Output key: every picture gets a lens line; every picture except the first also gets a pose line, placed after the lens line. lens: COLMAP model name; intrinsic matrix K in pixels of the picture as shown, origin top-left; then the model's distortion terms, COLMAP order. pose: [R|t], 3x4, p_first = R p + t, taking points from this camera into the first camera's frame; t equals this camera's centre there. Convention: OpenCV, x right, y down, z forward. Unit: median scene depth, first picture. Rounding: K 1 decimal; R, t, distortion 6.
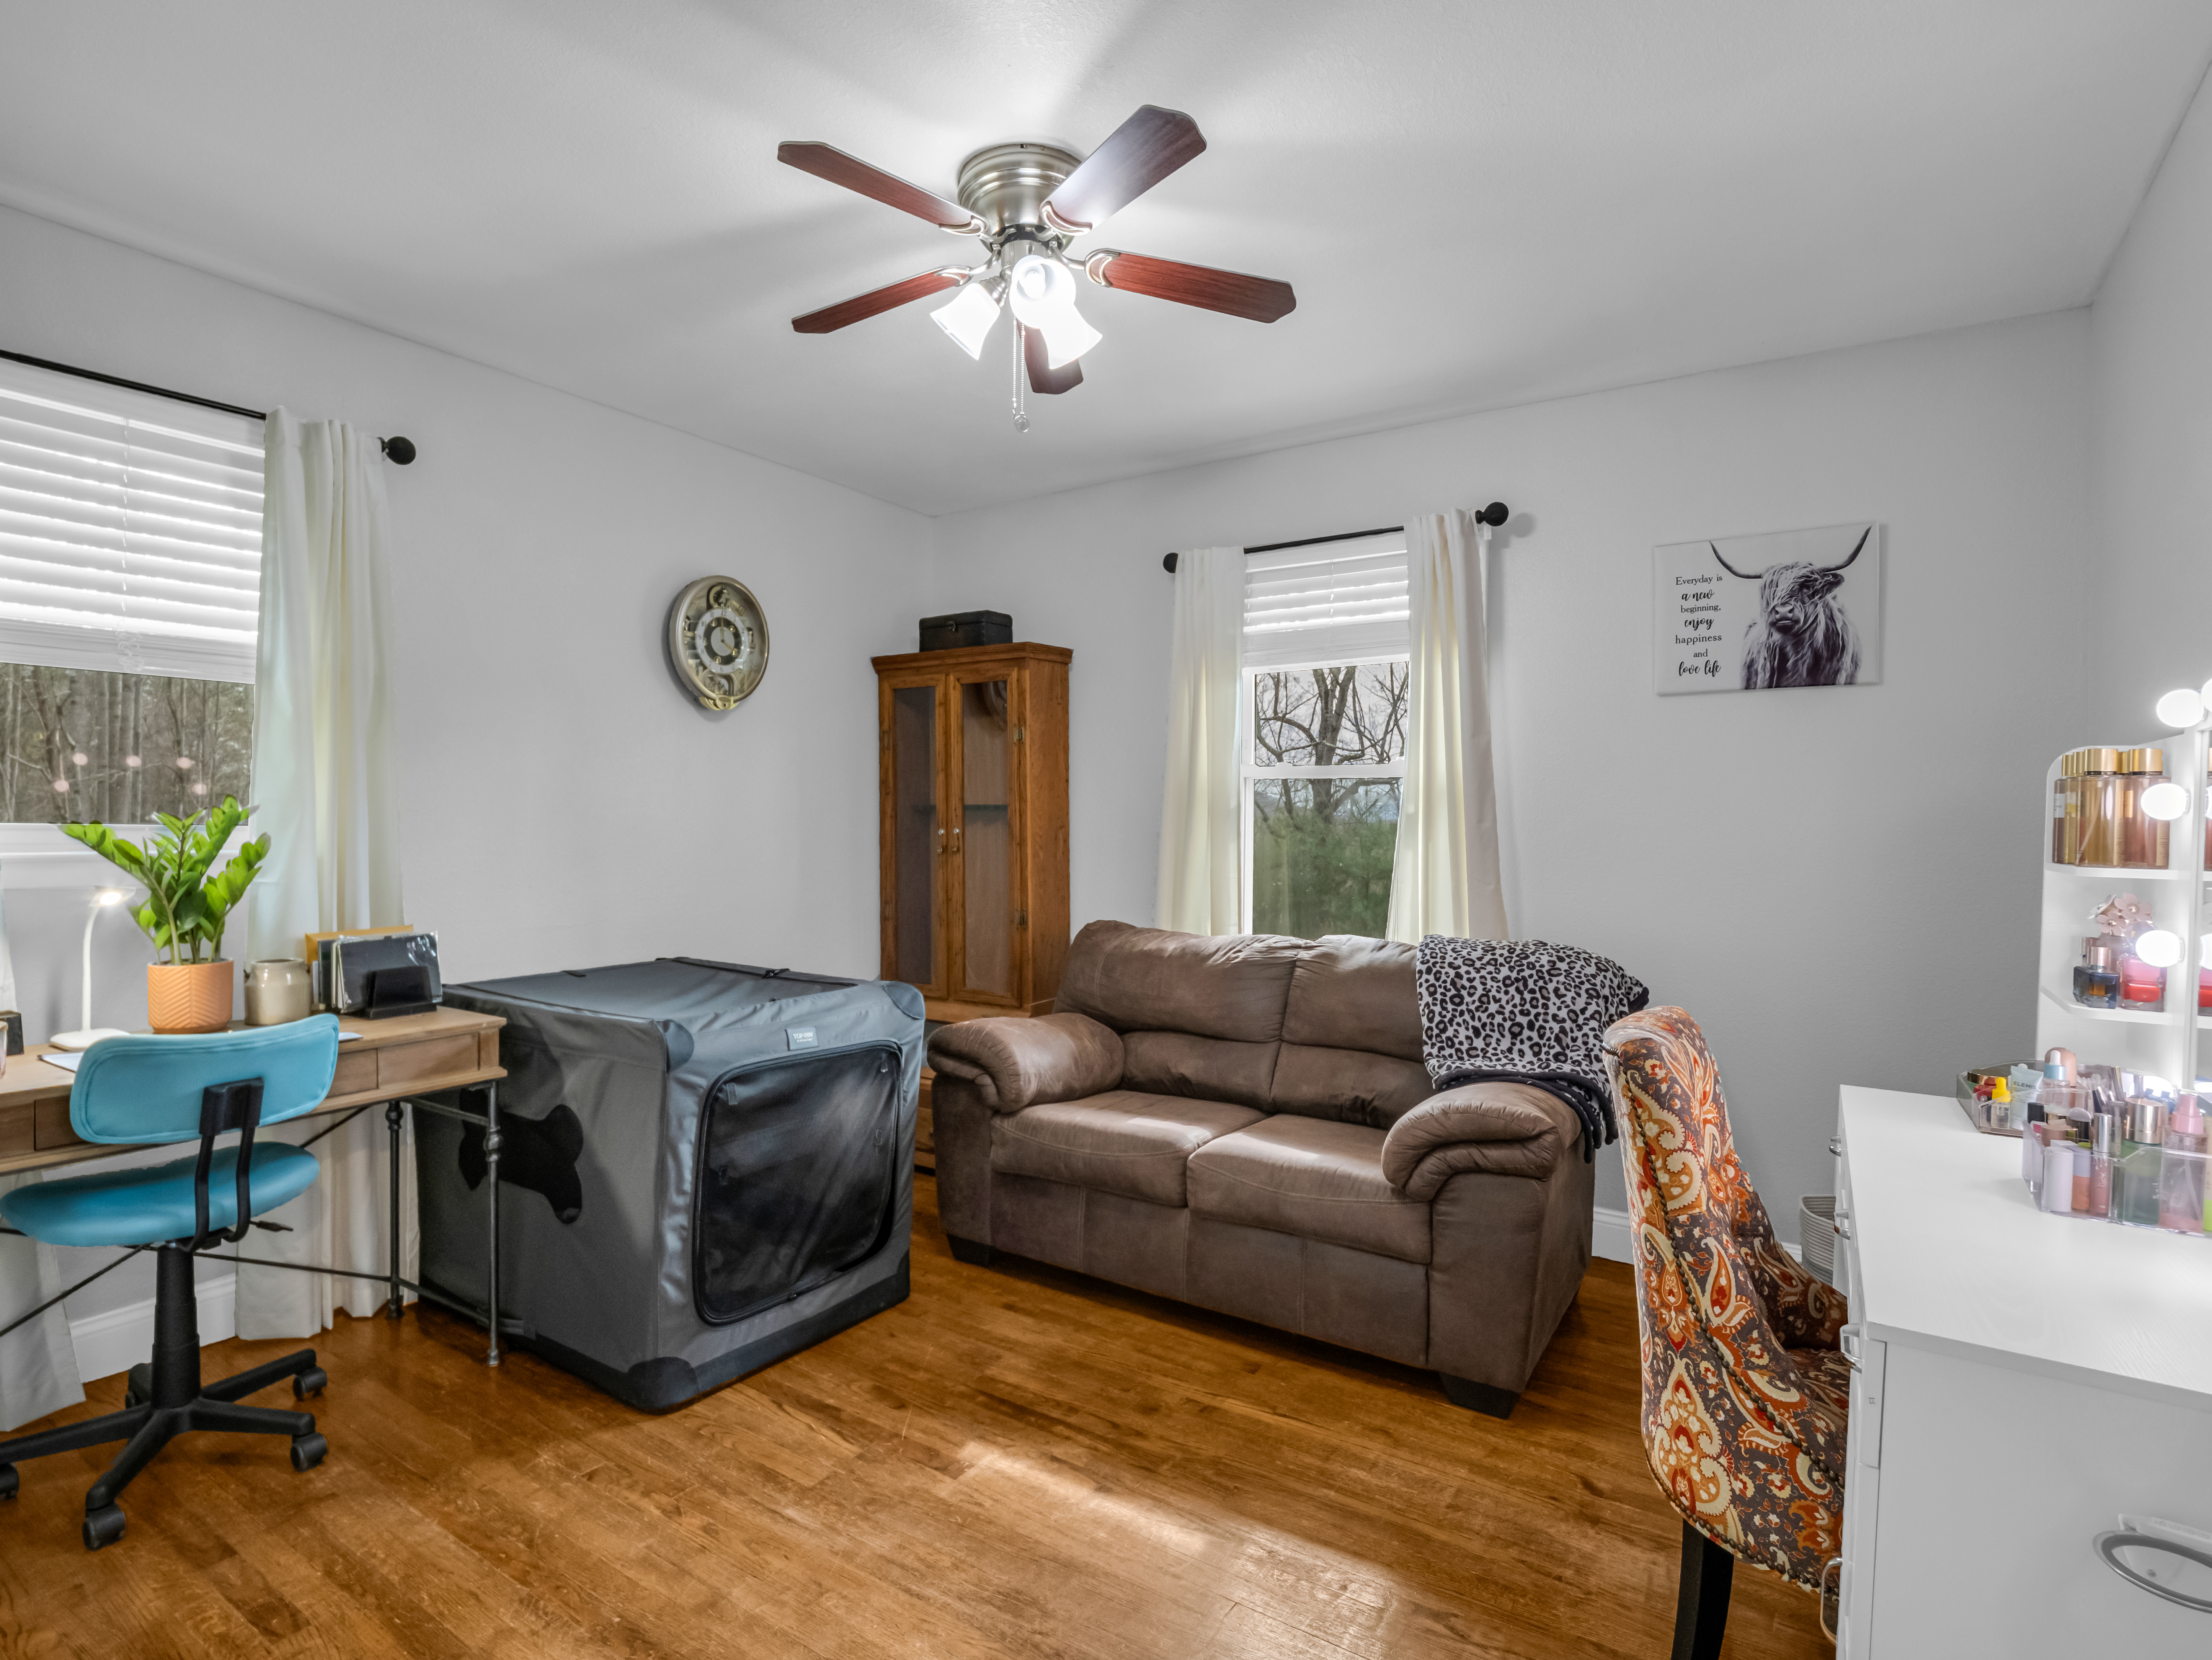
lens RADIAL K [[1091.8, 0, 1106.0], [0, 1091.8, 830.0], [0, 0, 1]] dist [-0.019950, 0.000011]
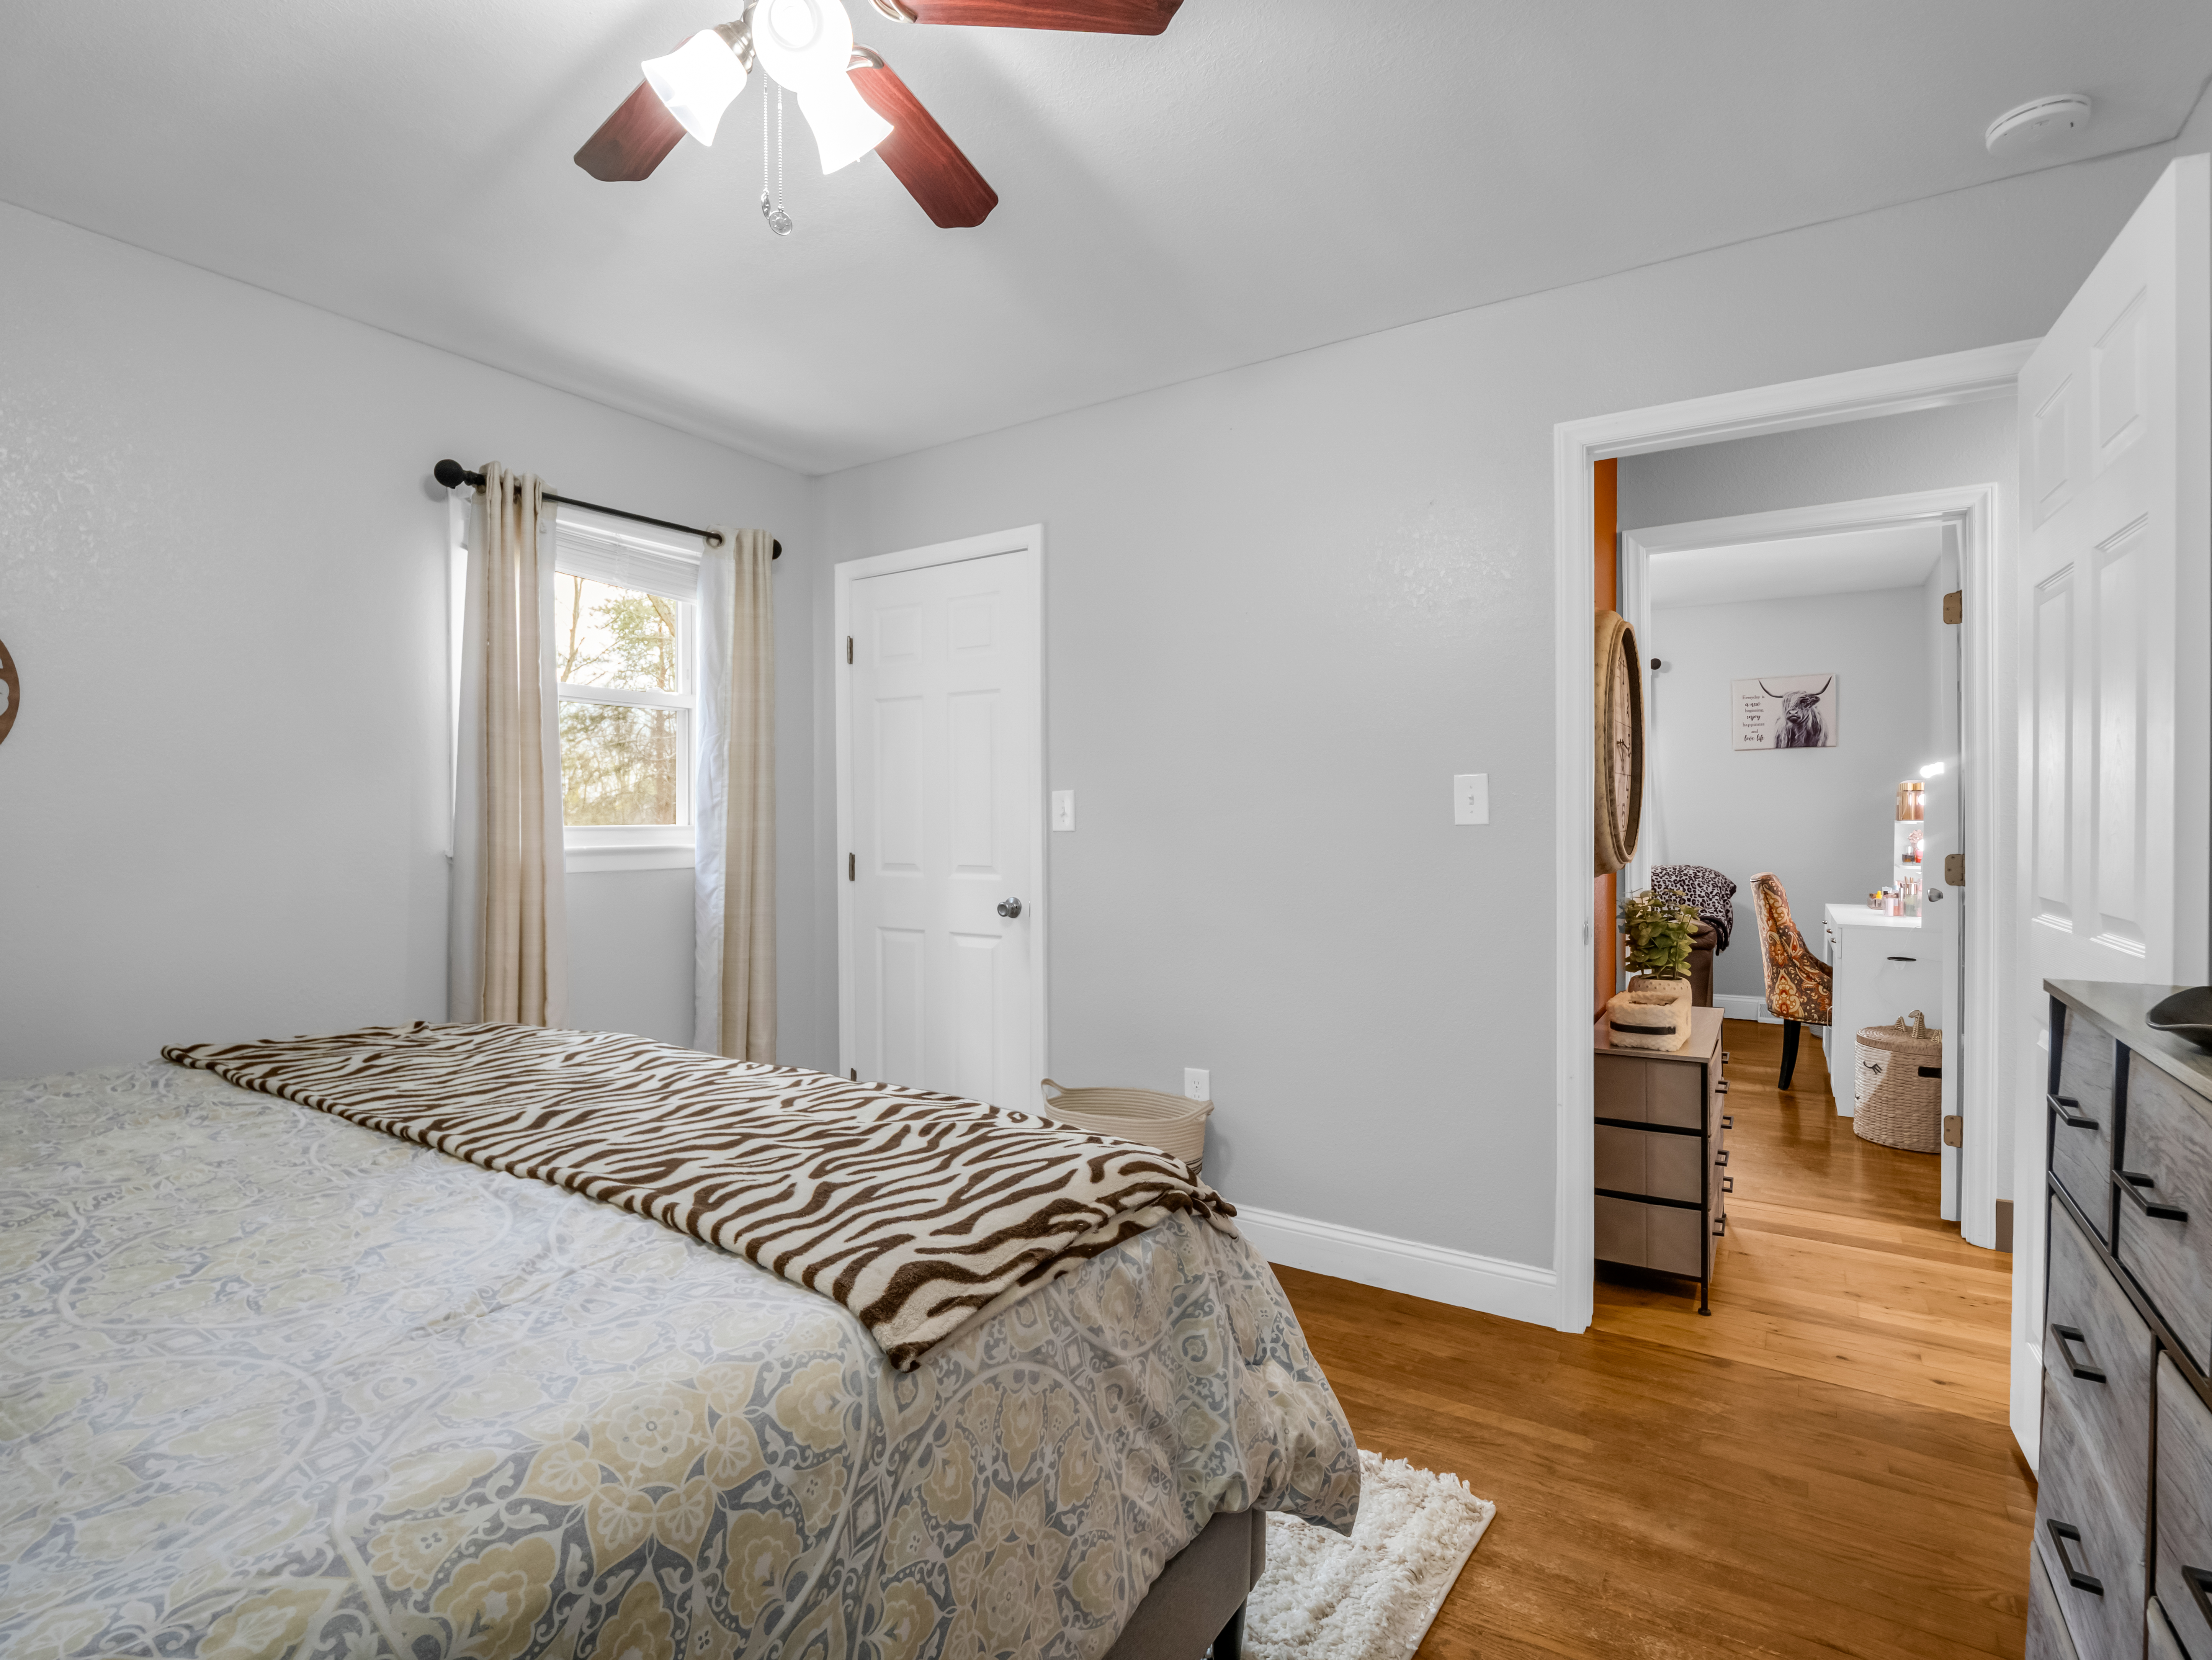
lens RADIAL K [[1142.3, 0, 1106.0], [0, 1142.3, 830.0], [0, 0, 1]] dist [-0.001045, -0.000200]
pose [[0.998525, -0.014150, 0.052408, -0.911809], [0.014260, 0.999897, -0.001721, 0.020373], [-0.052379, 0.002466, 0.998624, -1.269888]]
